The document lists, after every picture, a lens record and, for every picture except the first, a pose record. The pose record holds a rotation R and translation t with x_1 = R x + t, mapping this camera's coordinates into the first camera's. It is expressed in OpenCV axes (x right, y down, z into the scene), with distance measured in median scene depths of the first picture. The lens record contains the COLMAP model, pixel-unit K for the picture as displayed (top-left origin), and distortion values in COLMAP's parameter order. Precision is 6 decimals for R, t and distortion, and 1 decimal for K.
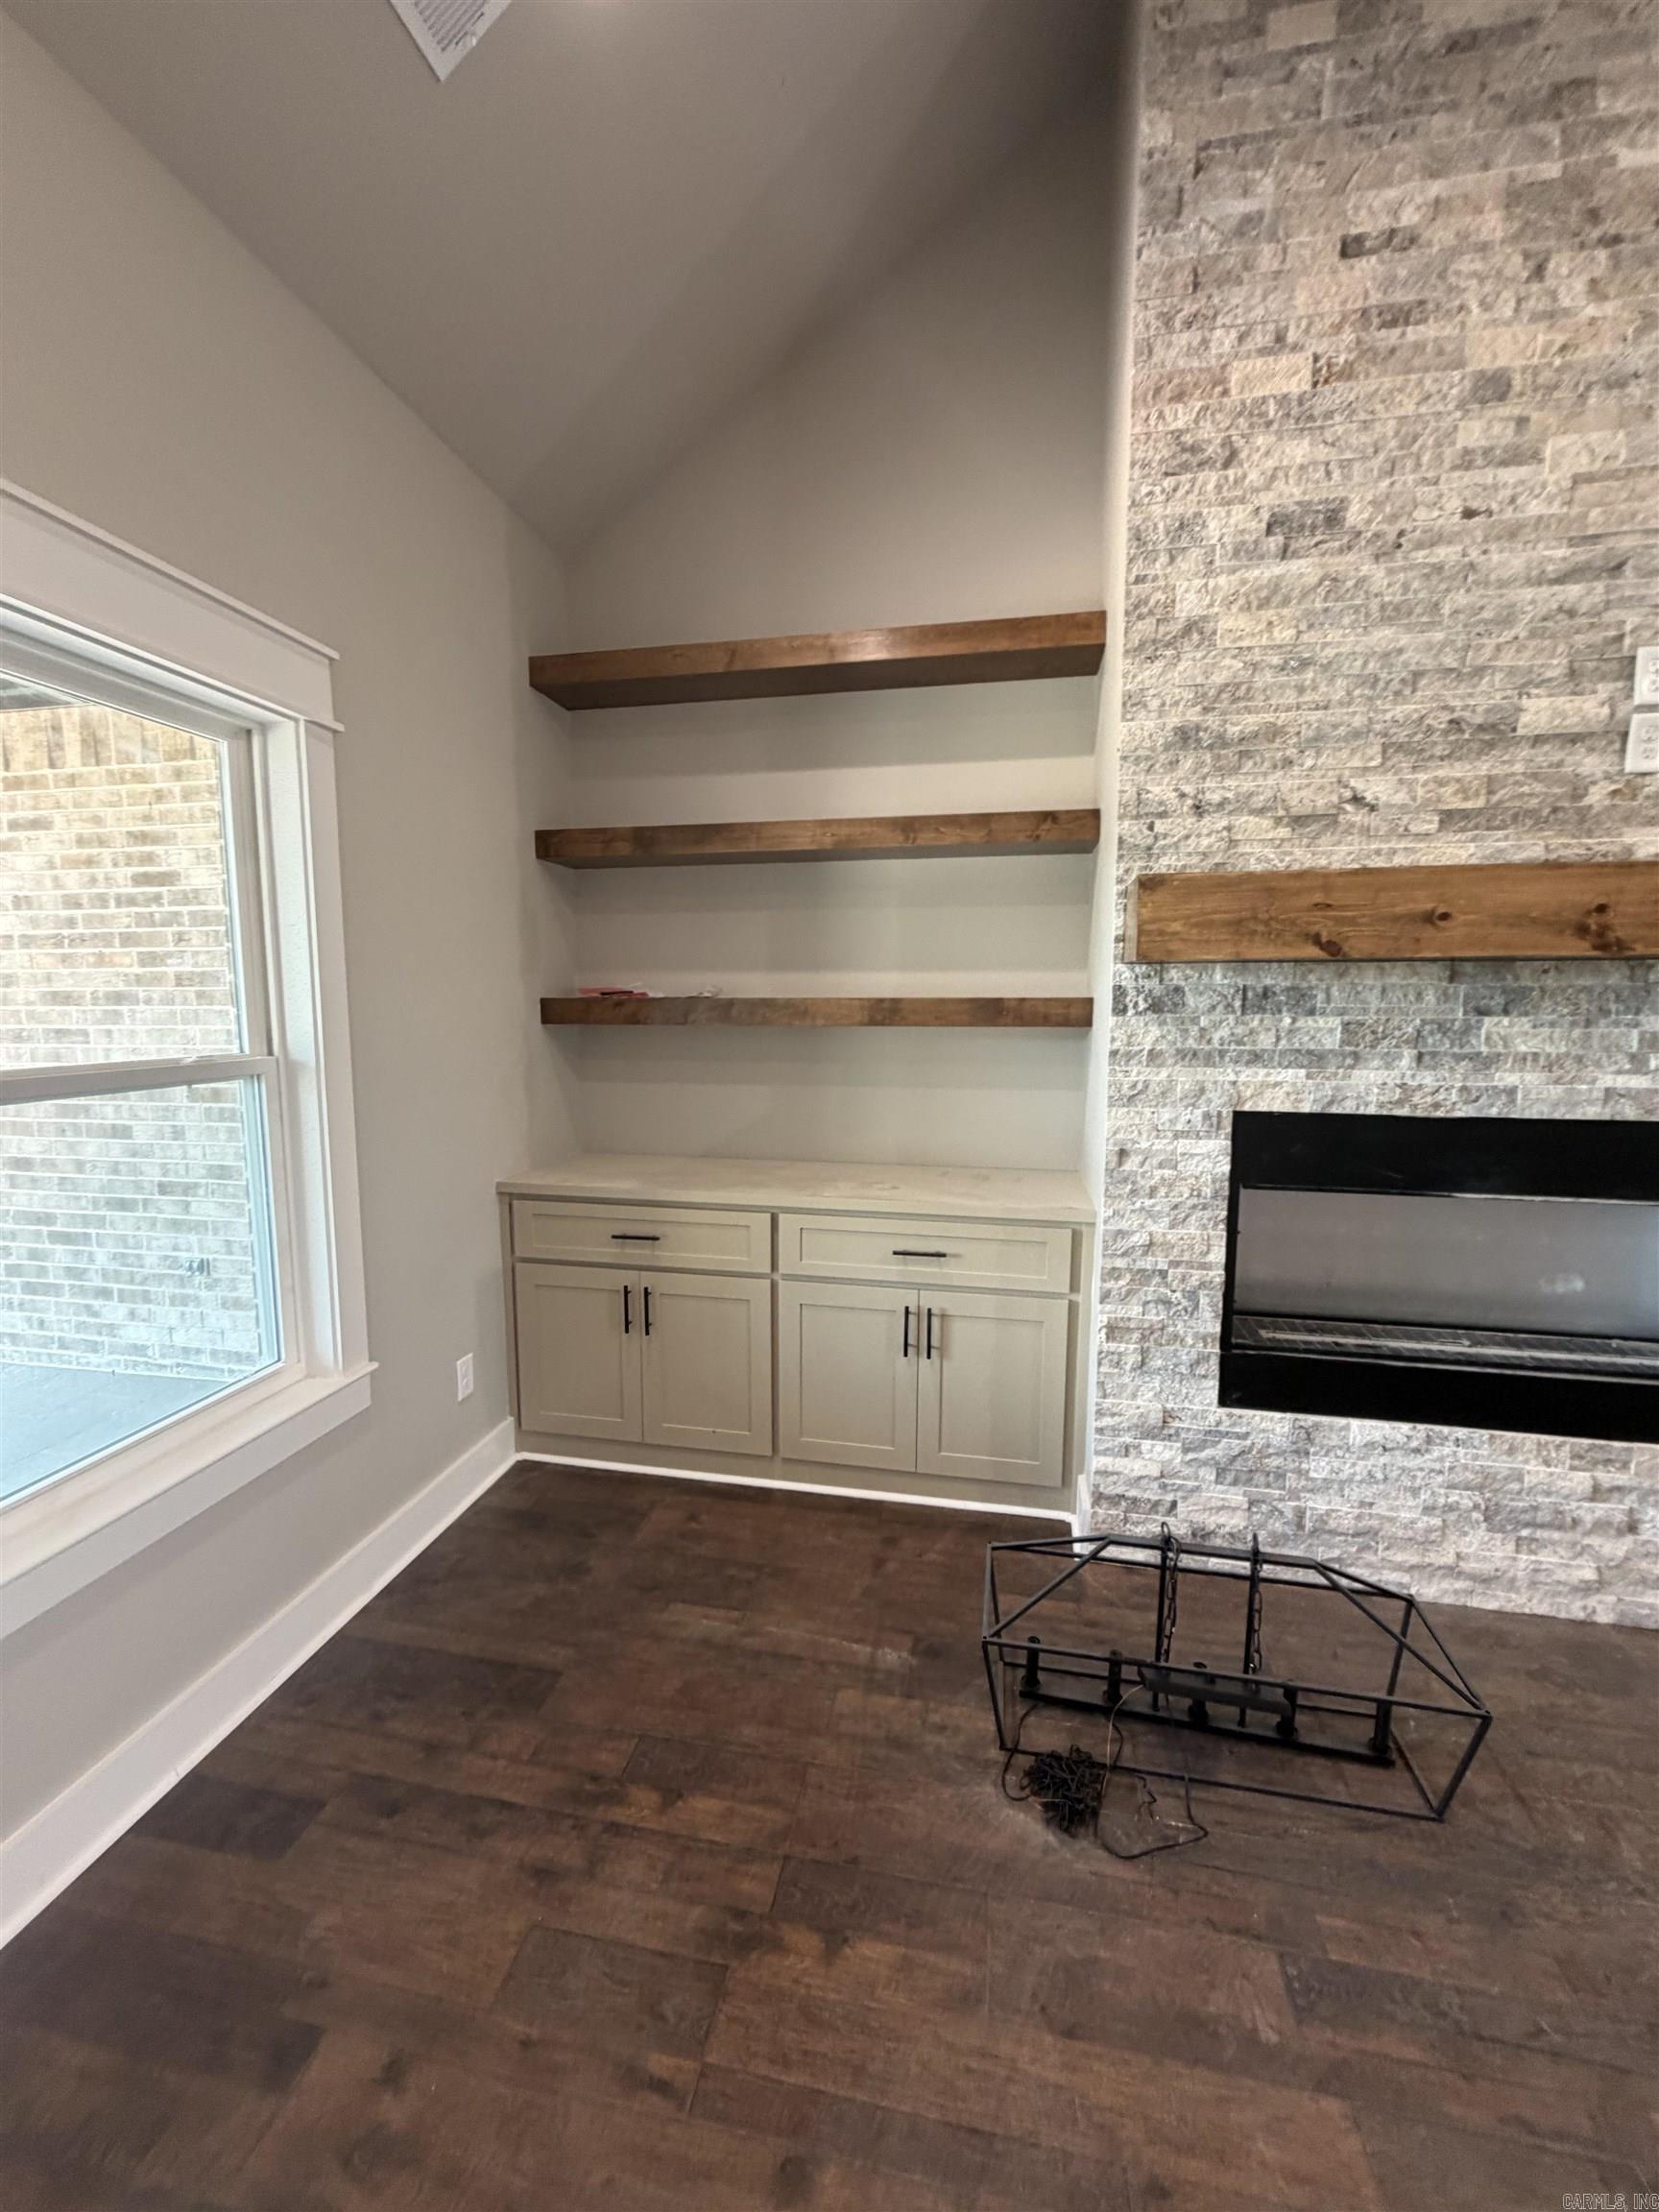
lens RADIAL K [[882.6, 0, 831.6], [0, 882.6, 1100.6], [0, 0, 1]] dist [0.001301, -0.000516]
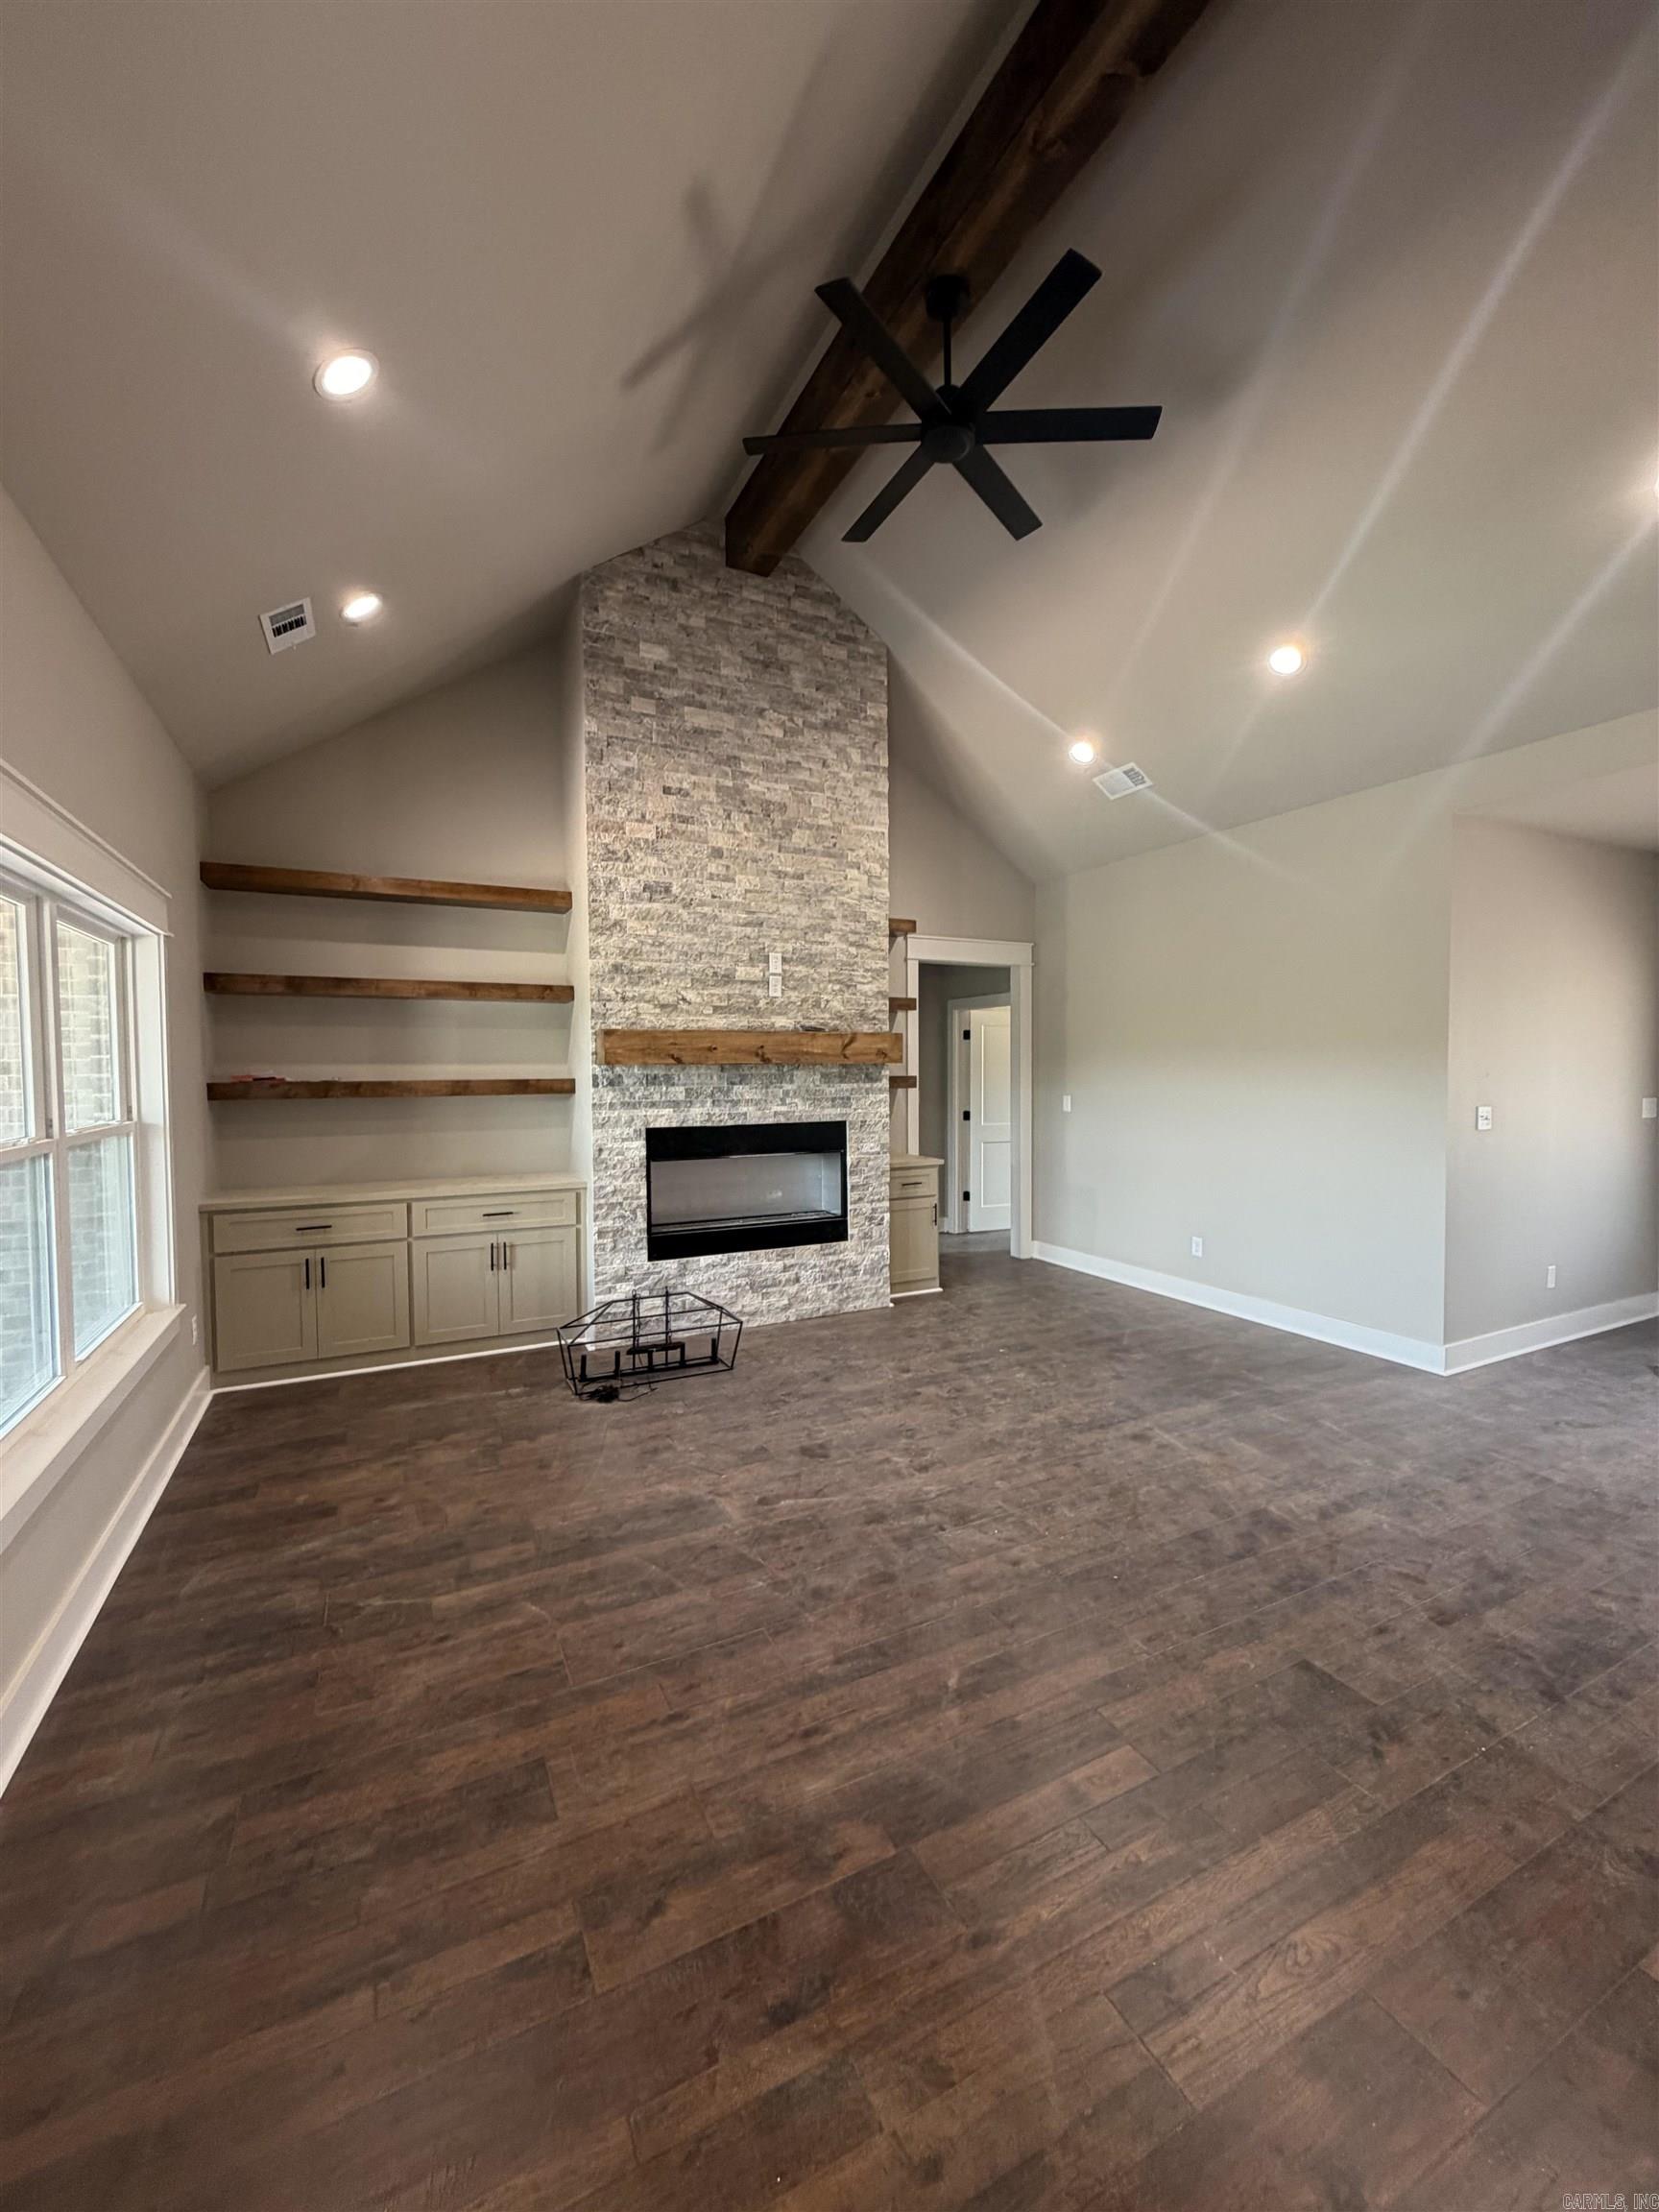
lens RADIAL K [[882.6, 0, 829.8], [0, 882.6, 1100.6], [0, 0, 1]] dist [0.001301, -0.000516]
pose [[0.790322, -0.029204, 0.611995, -0.592565], [0.076190, 0.995795, -0.050872, 0.097668], [-0.607936, 0.086833, 0.789224, -1.154992]]
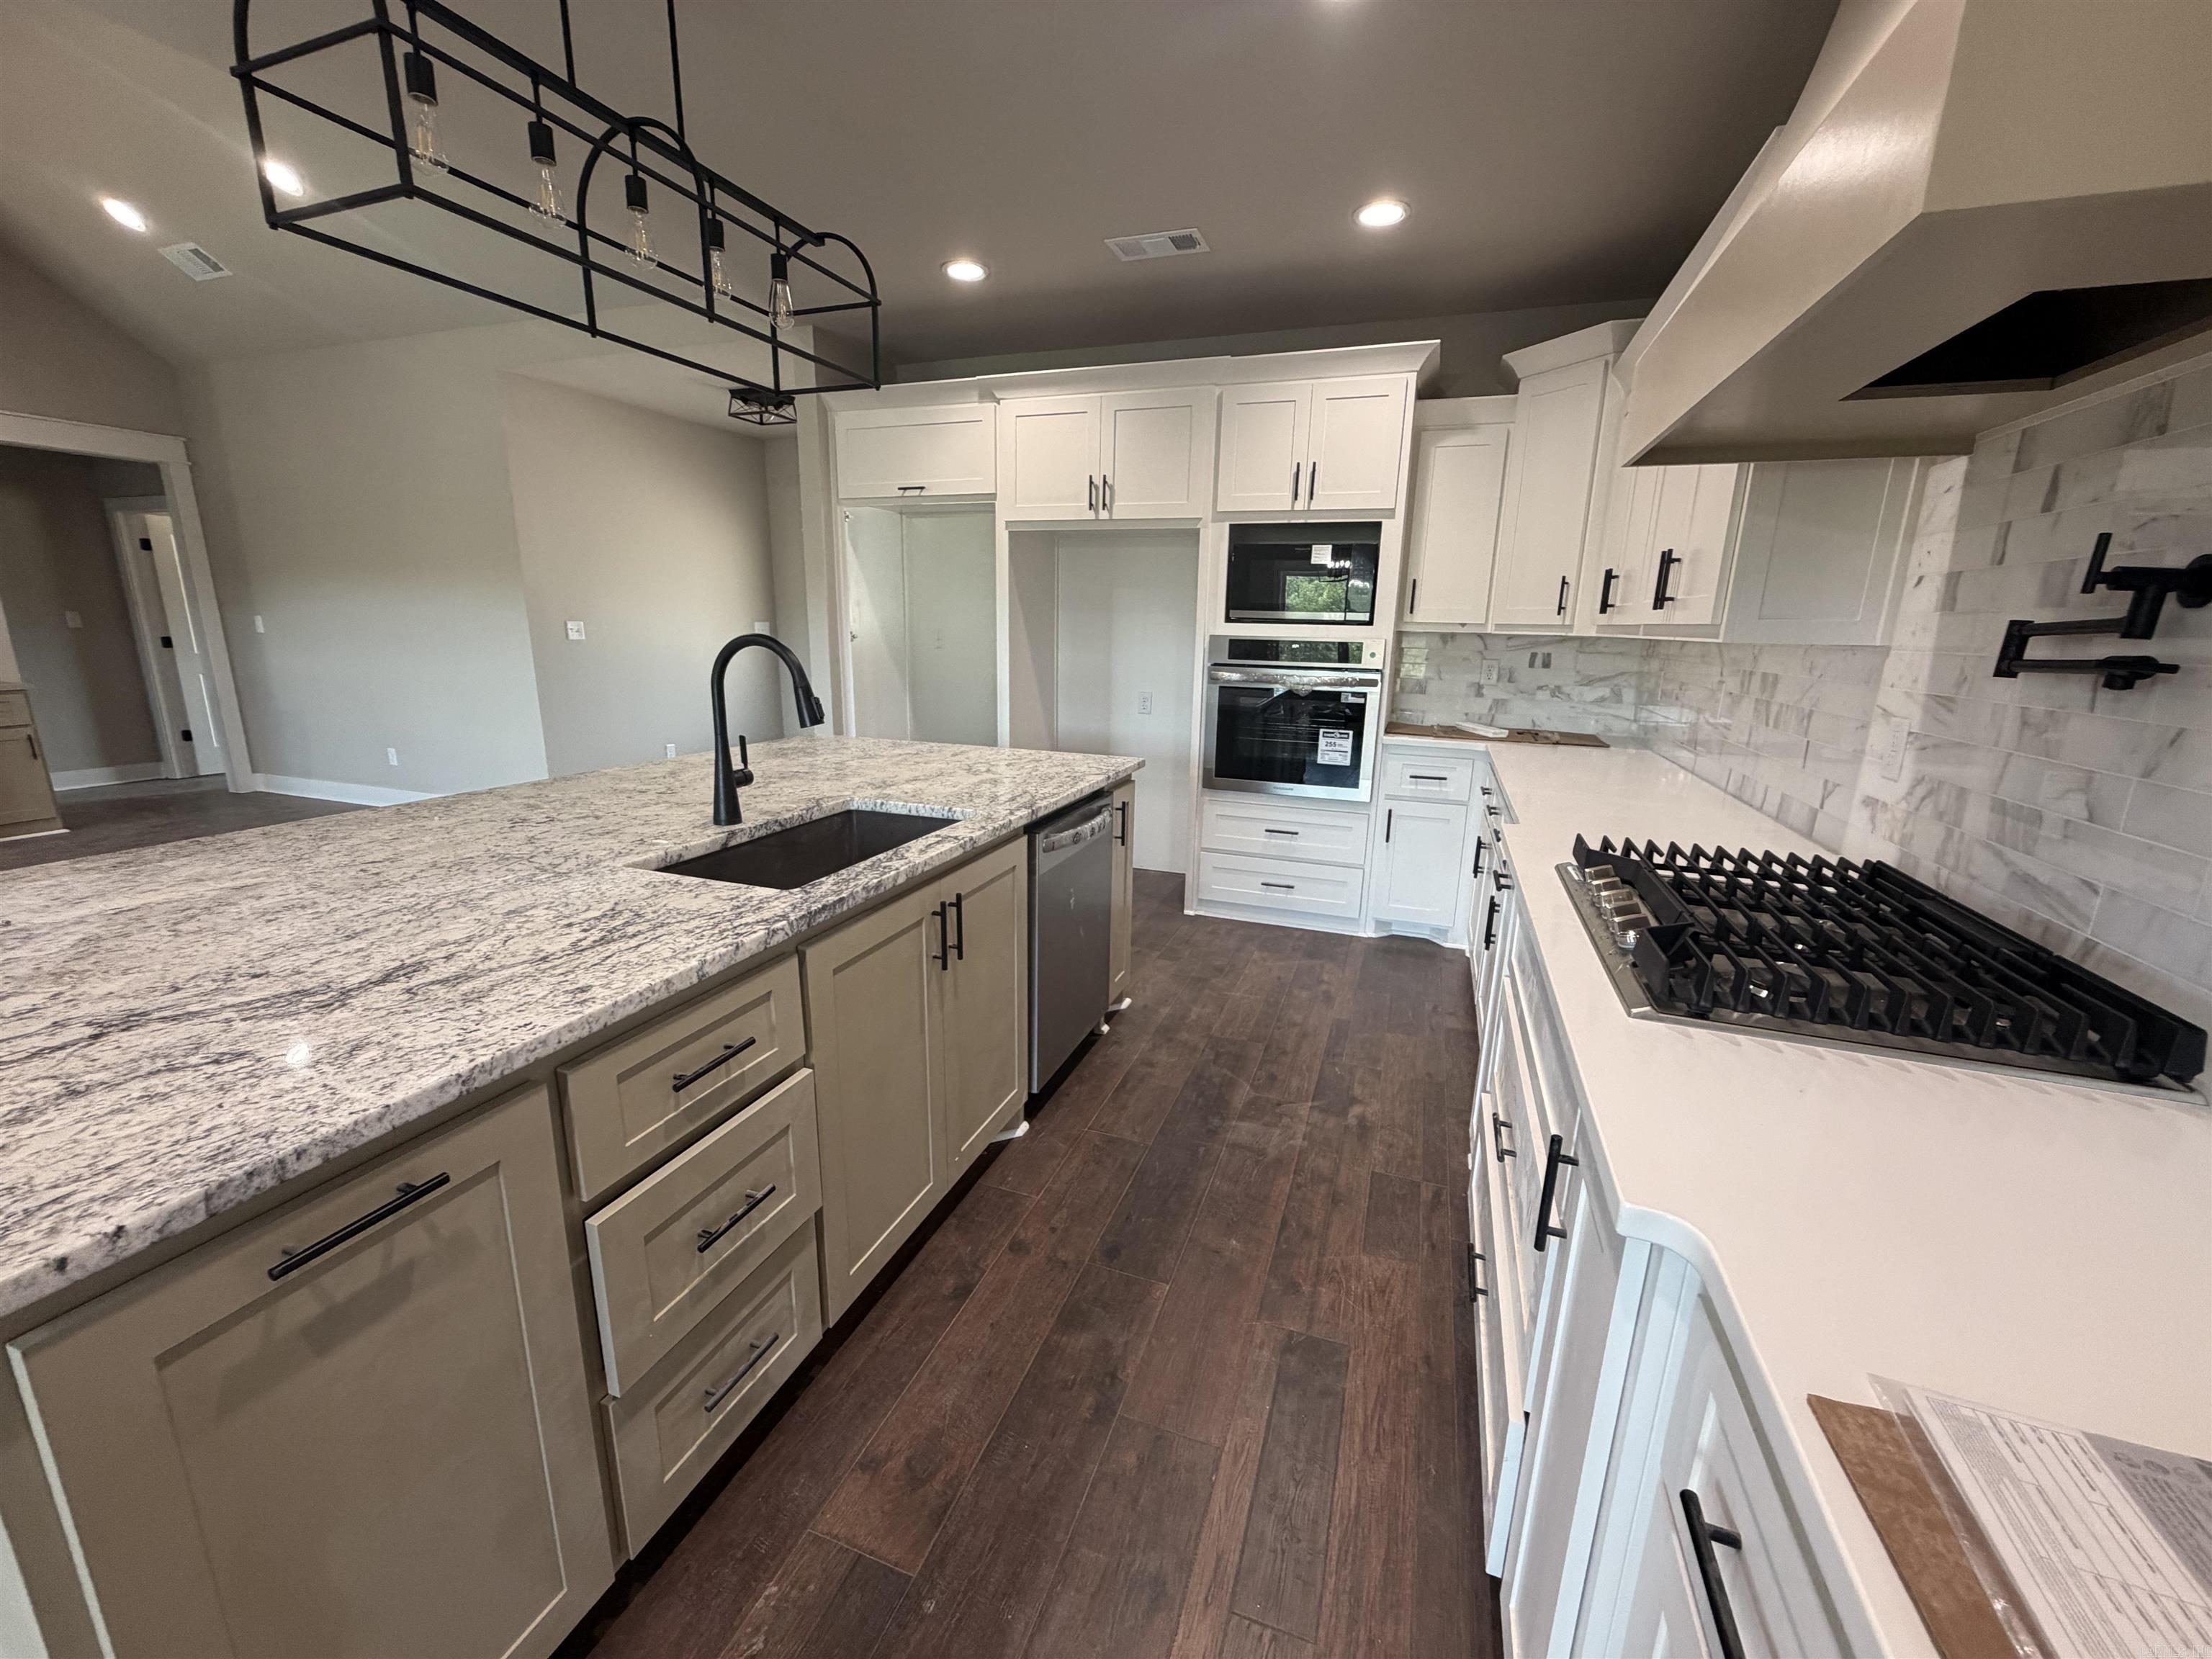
lens RADIAL K [[882.6, 0, 1097.3], [0, 882.6, 829.9], [0, 0, 1]] dist [0.001301, -0.000516]
pose [[0.159148, -0.224080, 0.961489, -0.564525], [0.093047, 0.972971, 0.211354, 0.328997], [-0.982860, 0.055827, 0.175696, -2.495323]]
